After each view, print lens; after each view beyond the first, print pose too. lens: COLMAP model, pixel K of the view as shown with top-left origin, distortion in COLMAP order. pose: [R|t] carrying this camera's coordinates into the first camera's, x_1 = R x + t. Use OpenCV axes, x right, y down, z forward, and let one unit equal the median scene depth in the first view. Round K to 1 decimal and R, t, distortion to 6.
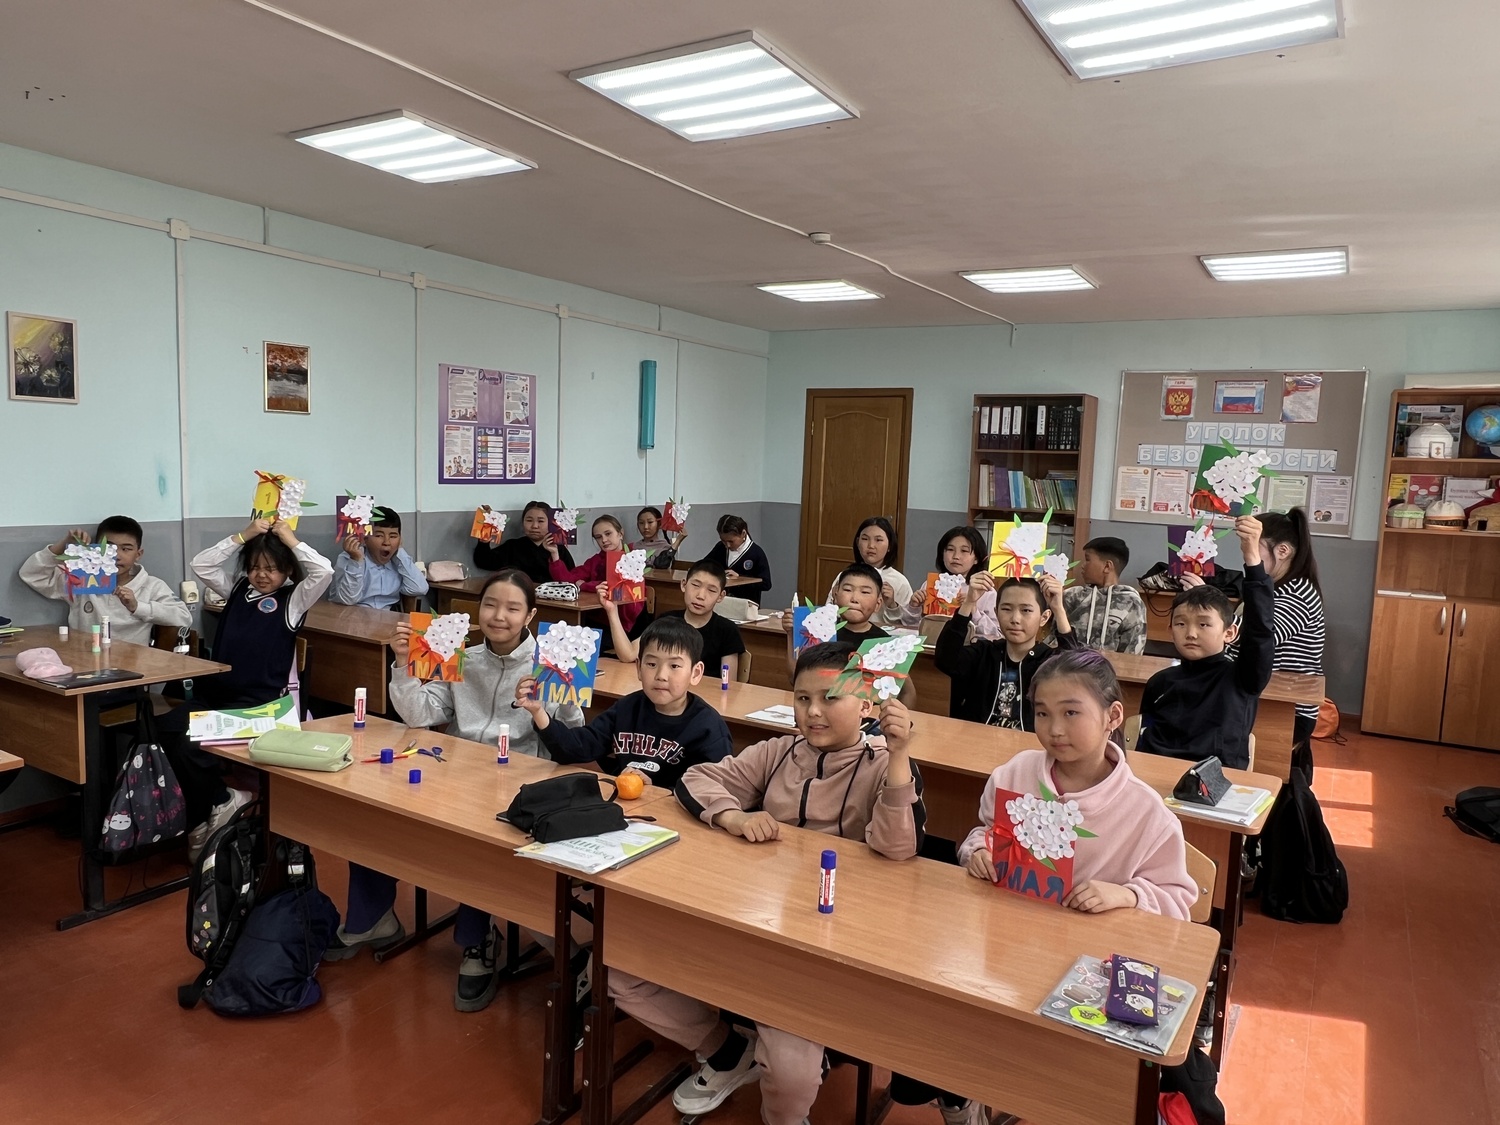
lens RADIAL K [[999.1, 0, 739.9], [0, 999.1, 567.1], [0, 0, 1]] dist [-0.002685, 0.000081]
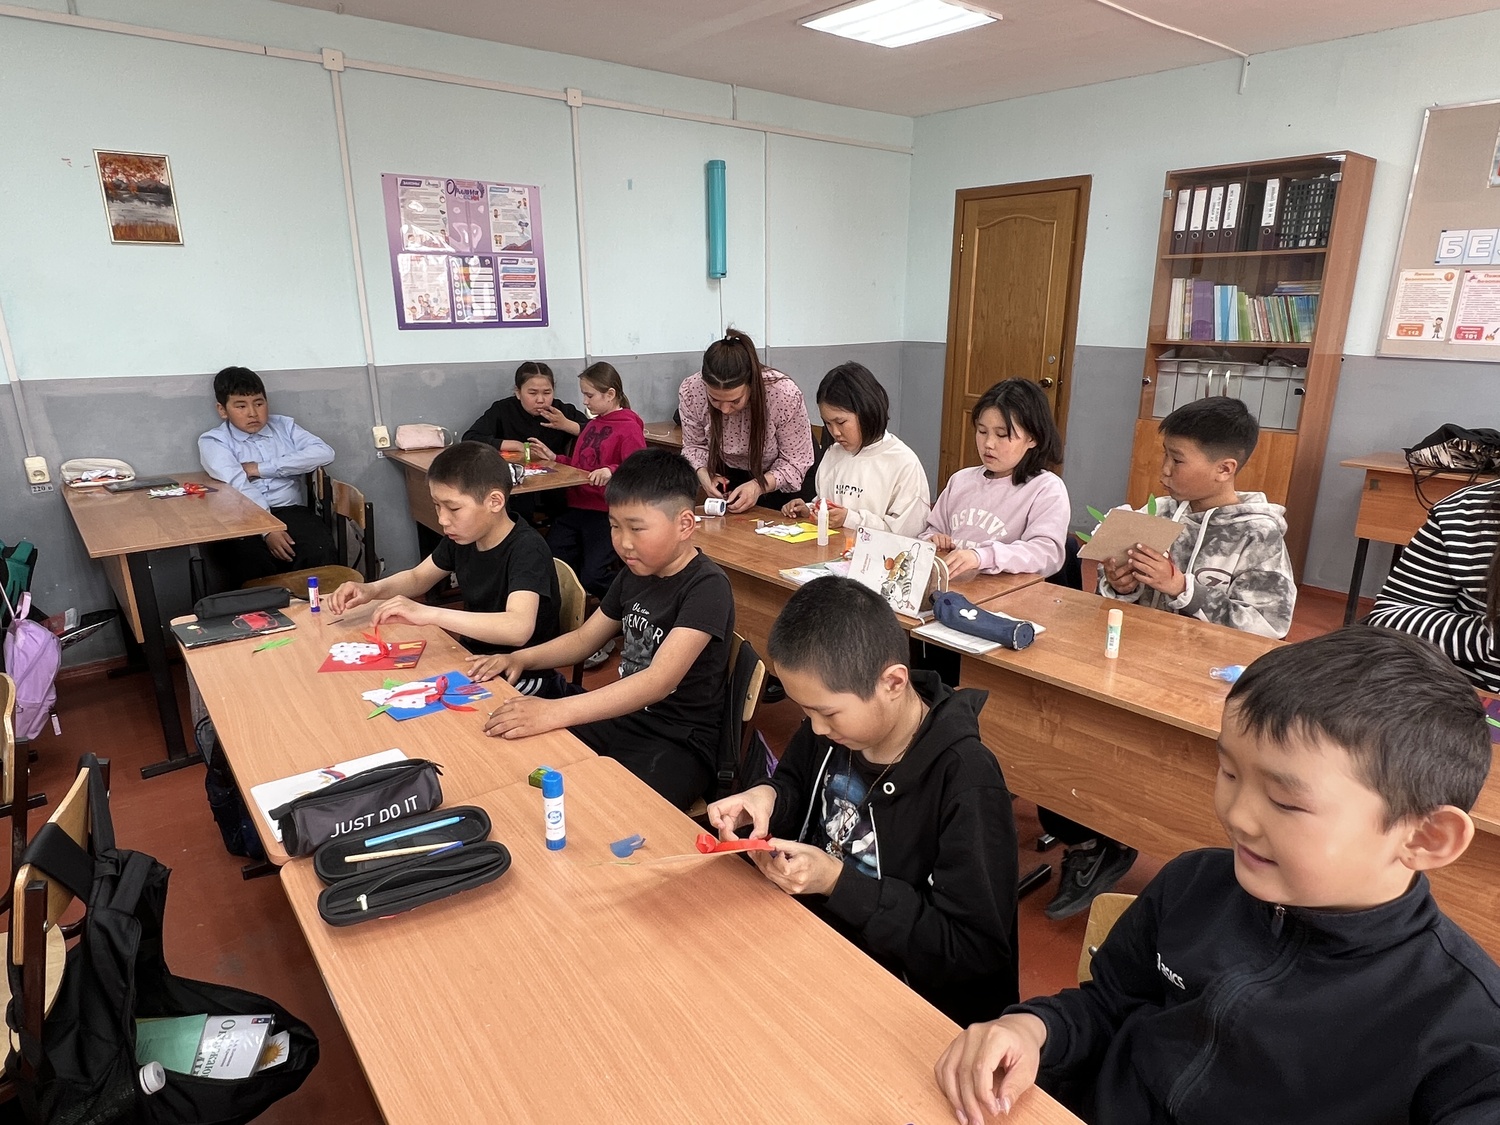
lens RADIAL K [[876.2, 0, 747.3], [0, 876.2, 563.7], [0, 0, 1]] dist [-0.006560, 0.002115]
pose [[0.948998, 0.051831, -0.310991, 0.187277], [0.004403, 0.984119, 0.177455, -0.018751], [0.315250, -0.169774, 0.933699, 0.354139]]
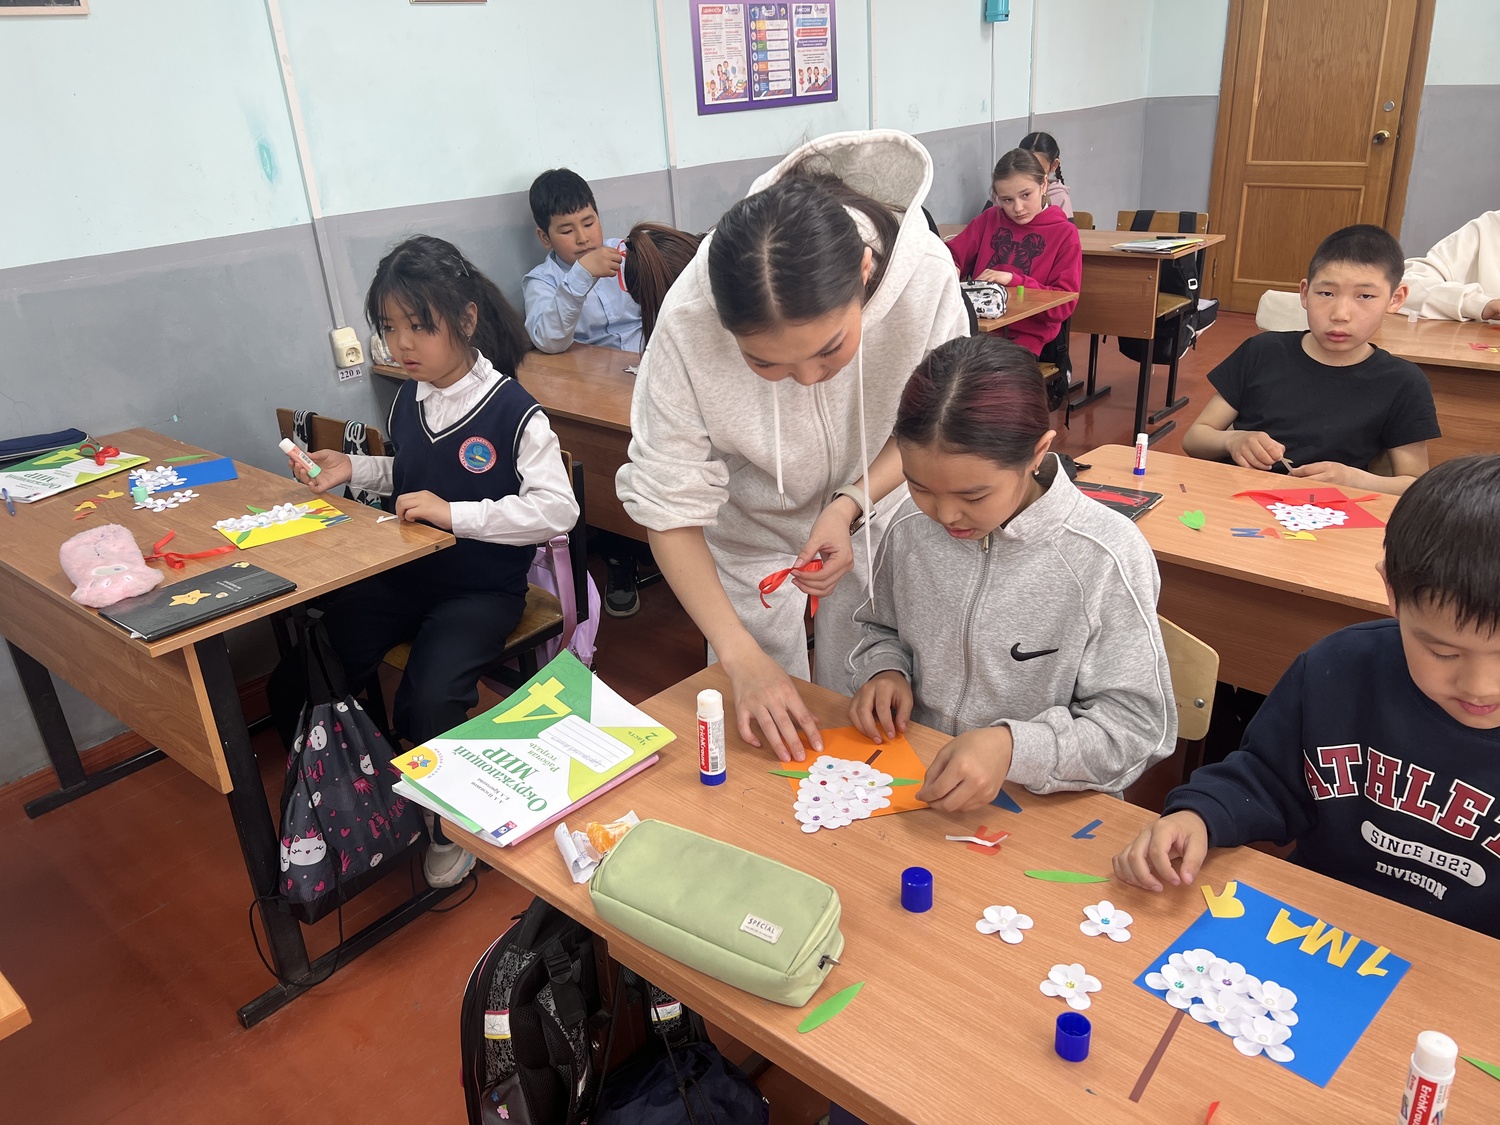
lens RADIAL K [[1139.9, 0, 748.8], [0, 1139.9, 559.3], [0, 0, 1]] dist [0.016518, -0.011835]
pose [[0.983143, -0.022852, -0.181405, -0.142119], [0.076211, 0.953078, 0.292974, -0.026059], [0.166198, -0.301860, 0.938754, 0.263907]]
